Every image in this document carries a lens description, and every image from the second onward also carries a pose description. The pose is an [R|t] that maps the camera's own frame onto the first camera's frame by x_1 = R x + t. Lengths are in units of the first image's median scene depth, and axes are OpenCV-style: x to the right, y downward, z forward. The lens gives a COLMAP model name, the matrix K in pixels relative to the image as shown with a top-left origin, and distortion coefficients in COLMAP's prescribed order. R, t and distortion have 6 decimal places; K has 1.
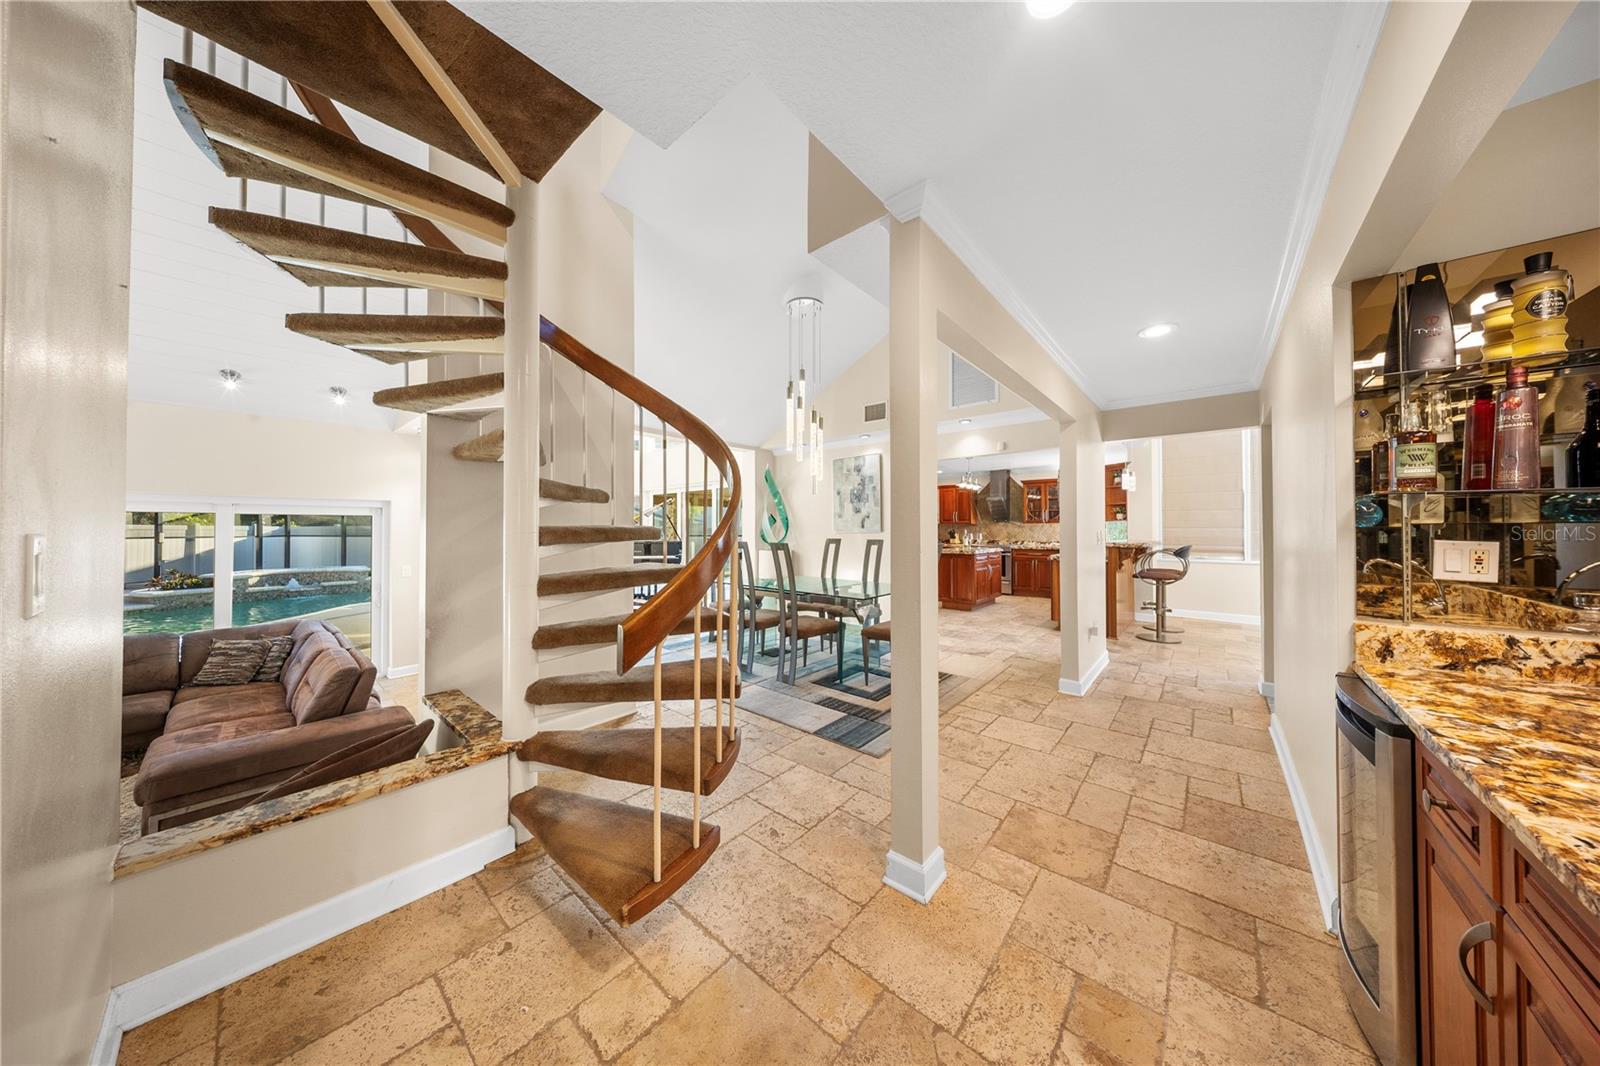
lens RADIAL K [[484.1, 0, 806.9], [0, 484.1, 534.7], [0, 0, 1]] dist [-0.000930, -0.000099]
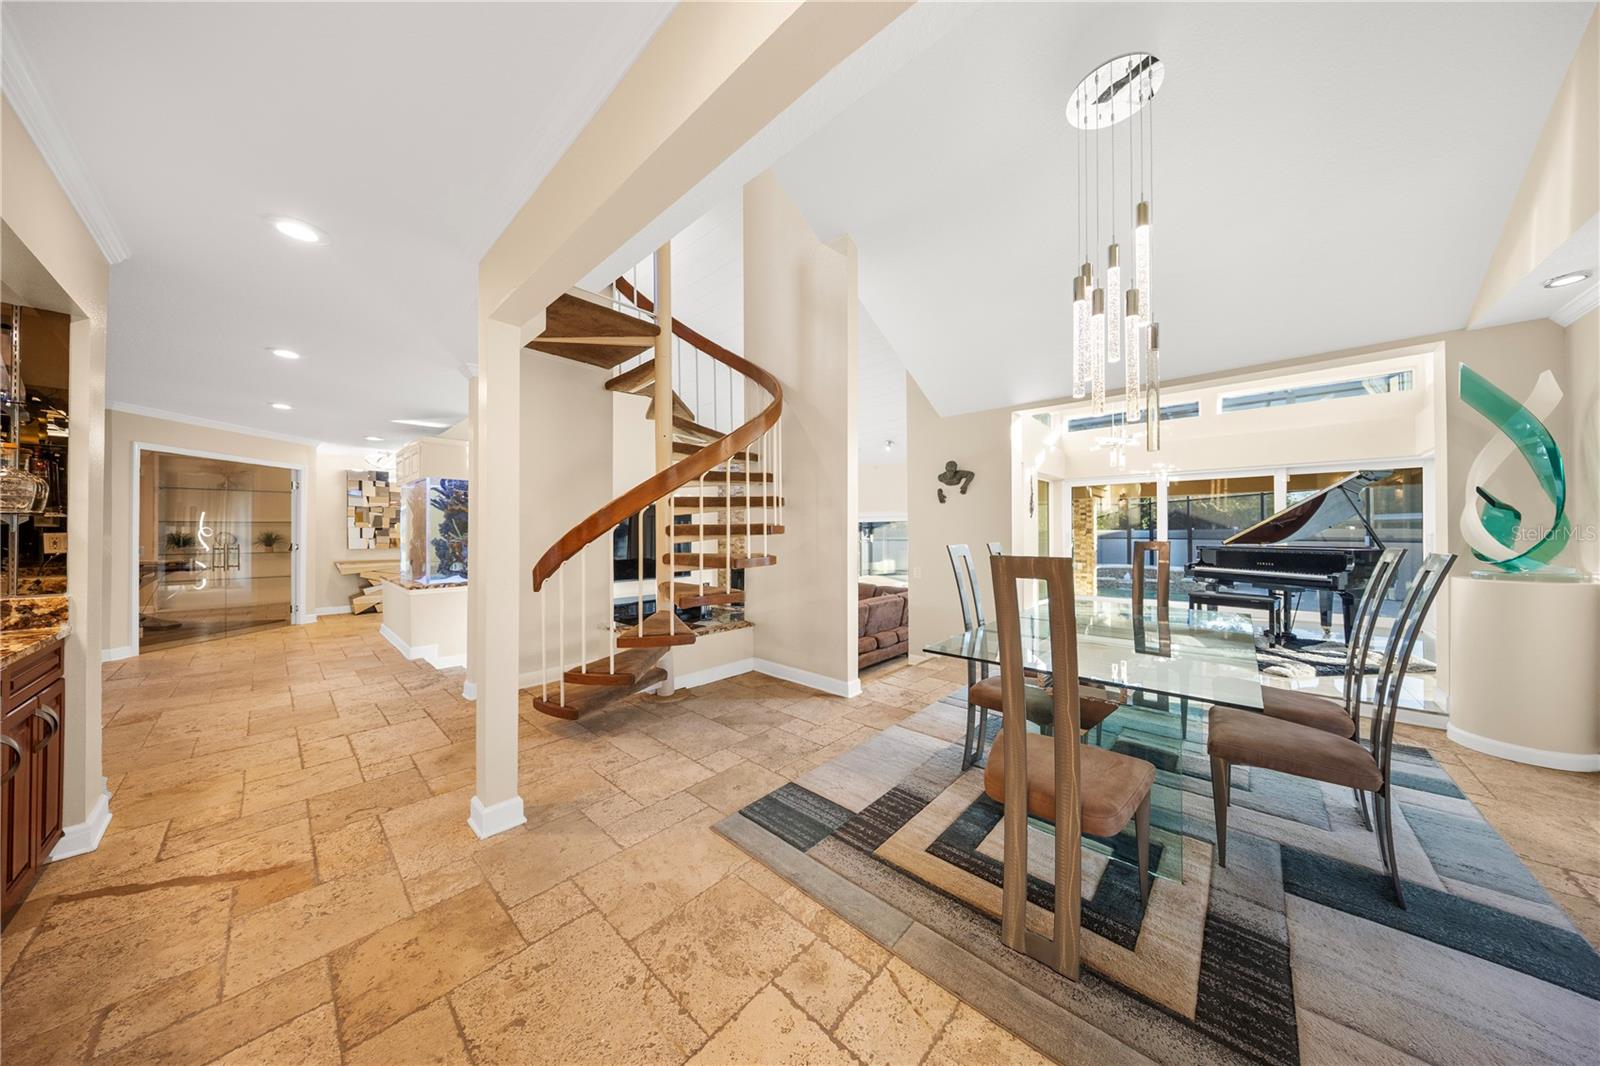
lens RADIAL K [[478.5, 0, 800.0], [0, 478.5, 533.0], [0, 0, 1]] dist [-0.001191, -0.000219]
pose [[-0.039217, 0.005494, -0.999216, 0.853285], [-0.014931, 0.999870, 0.006084, -0.004344], [0.999119, 0.015157, -0.039130, 1.118773]]
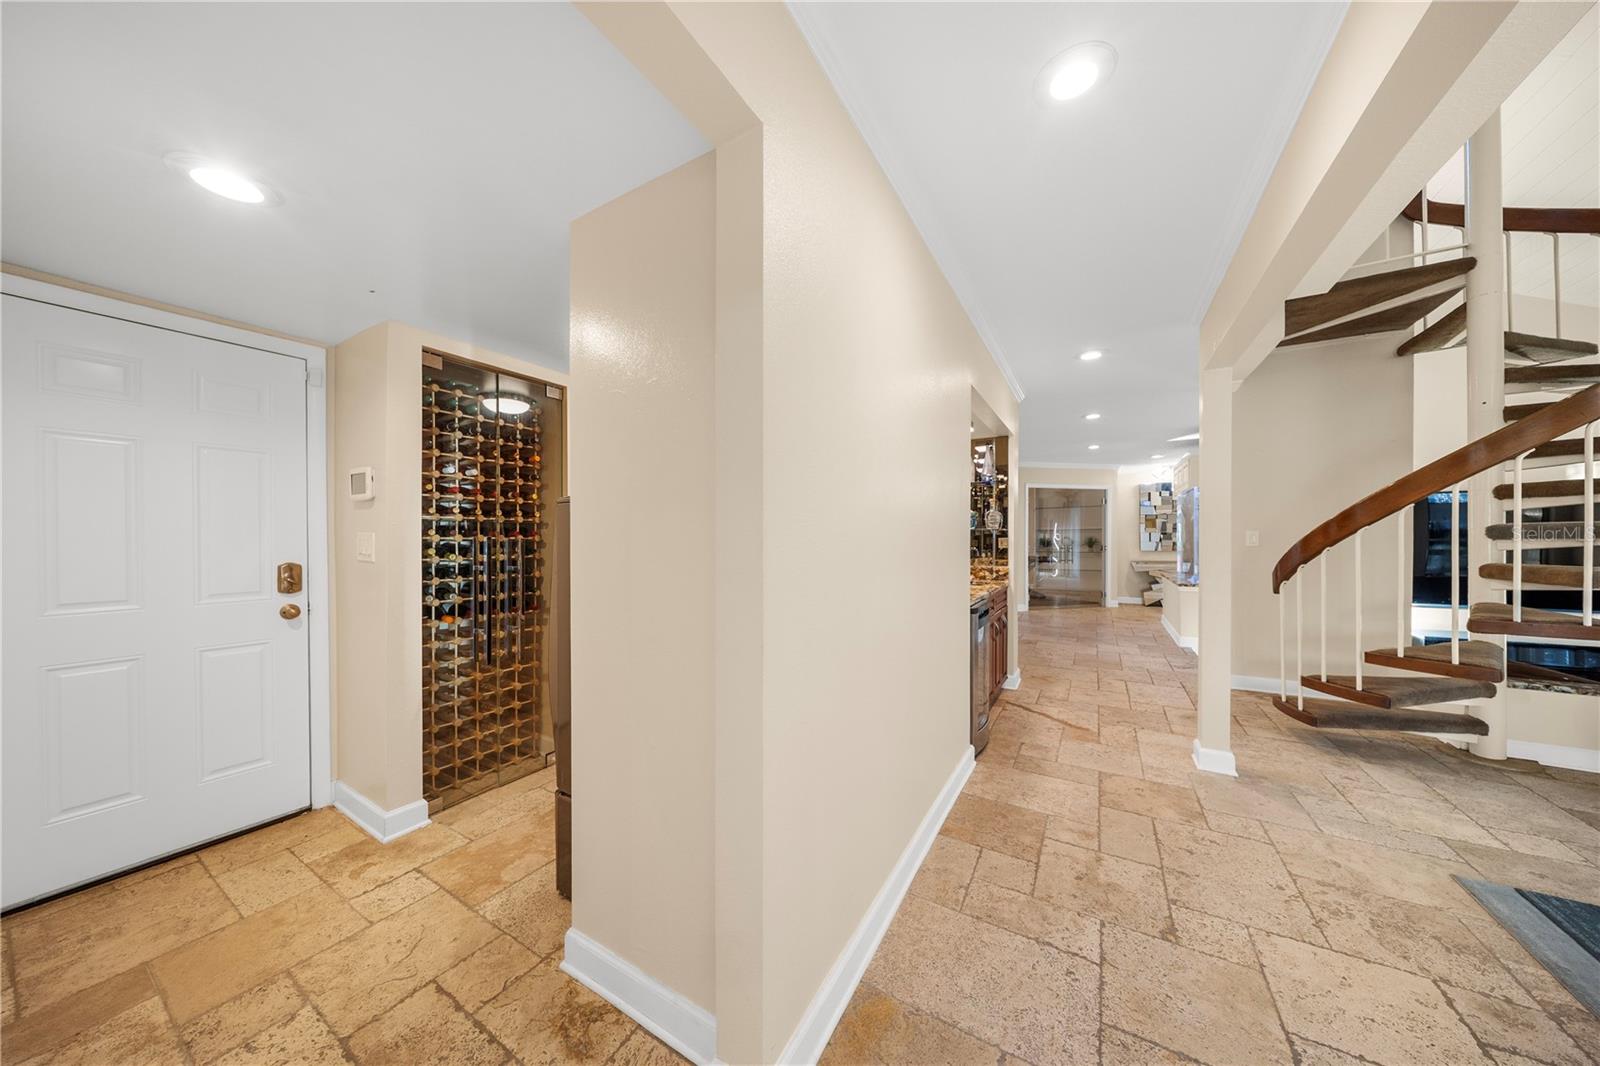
lens RADIAL K [[510.9, 0, 793.7], [0, 510.9, 532.6], [0, 0, 1]] dist [-0.015834, 0.000015]
pose [[-0.987693, 0.003611, -0.156366, 1.093979], [0.002642, 0.999976, 0.006410, -0.010236], [0.156386, 0.005918, -0.987678, 1.464491]]
